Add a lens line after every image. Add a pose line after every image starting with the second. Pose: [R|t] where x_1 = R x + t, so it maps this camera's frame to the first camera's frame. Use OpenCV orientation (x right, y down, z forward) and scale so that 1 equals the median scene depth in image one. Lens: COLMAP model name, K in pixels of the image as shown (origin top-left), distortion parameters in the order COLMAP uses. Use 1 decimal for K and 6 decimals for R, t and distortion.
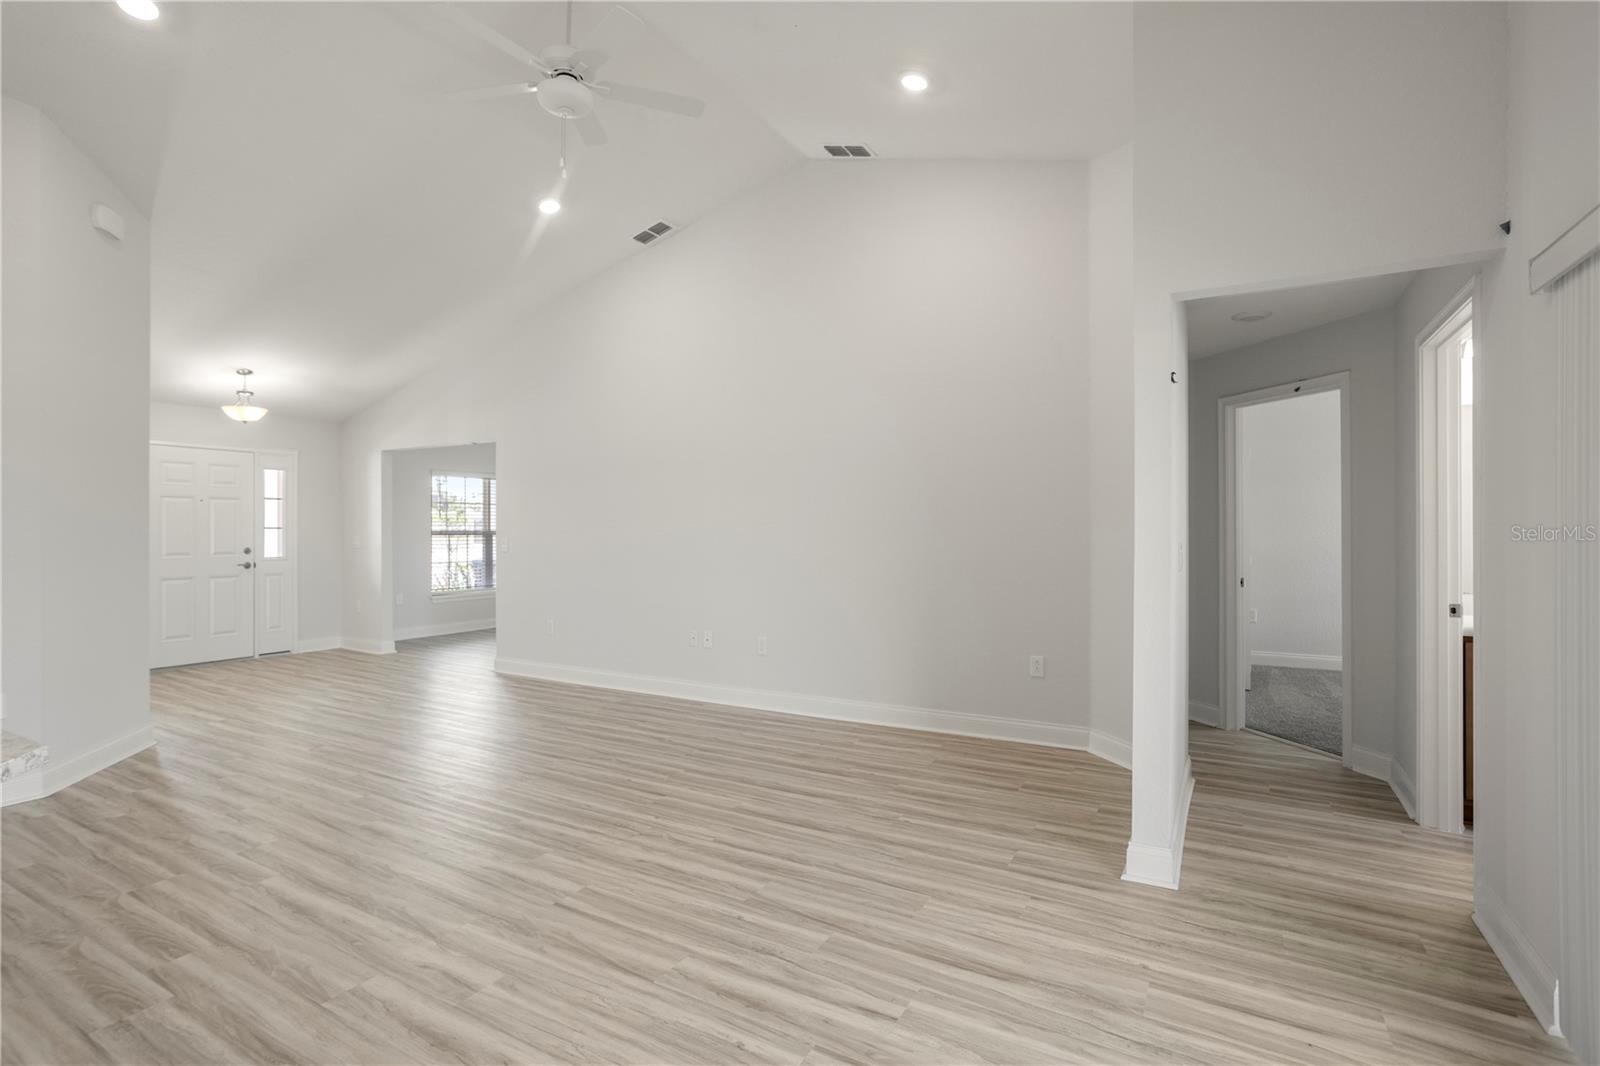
lens RADIAL K [[773.0, 0, 781.8], [0, 773.0, 526.1], [0, 0, 1]] dist [-0.048909, 0.026461]
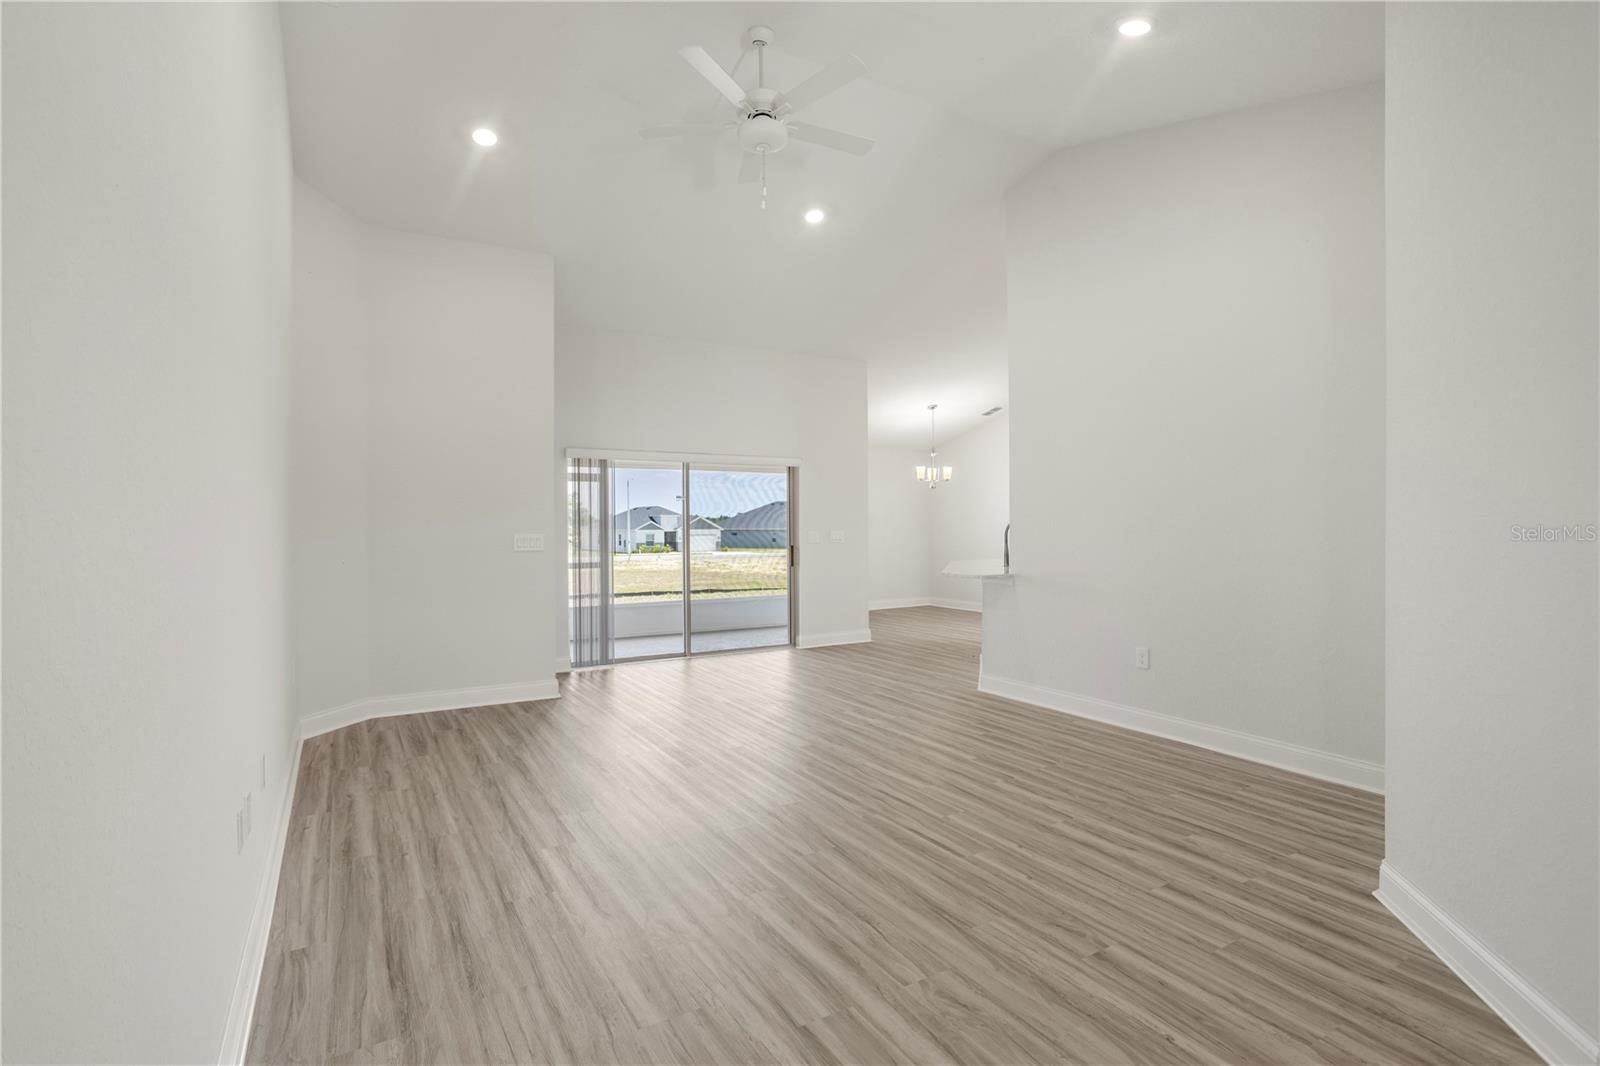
lens RADIAL K [[773.0, 0, 781.8], [0, 773.0, 526.1], [0, 0, 1]] dist [-0.048909, 0.026461]
pose [[-0.872686, 0.000382, 0.488281, -1.048094], [0.001078, 0.999999, 0.001144, 0.000044], [-0.488280, 0.001525, -0.872686, 2.418042]]
